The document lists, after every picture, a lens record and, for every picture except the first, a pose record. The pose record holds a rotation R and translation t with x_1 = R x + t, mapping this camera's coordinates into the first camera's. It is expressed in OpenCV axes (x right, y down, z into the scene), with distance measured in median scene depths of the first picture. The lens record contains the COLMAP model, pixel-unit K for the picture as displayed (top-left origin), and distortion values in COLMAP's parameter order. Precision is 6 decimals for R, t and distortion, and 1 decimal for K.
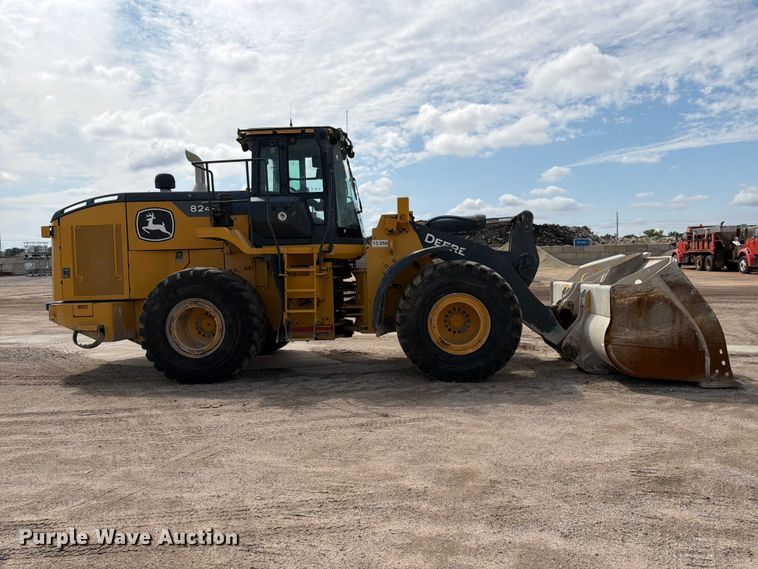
lens RADIAL K [[549.6, 0, 377.4], [0, 549.6, 280.5], [0, 0, 1]] dist [0.000432, -0.008352]
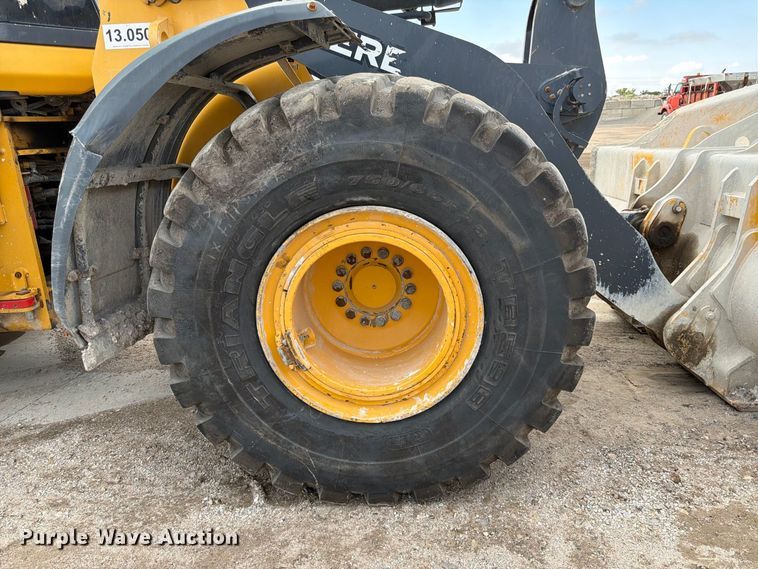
lens RADIAL K [[549.6, 0, 378.2], [0, 549.6, 287.7], [0, 0, 1]] dist [0.000432, -0.008352]
pose [[0.997682, -0.034015, 0.058933, 0.117997], [0.018144, 0.967714, 0.251396, -0.004848], [-0.065581, -0.249744, 0.966088, 0.633895]]
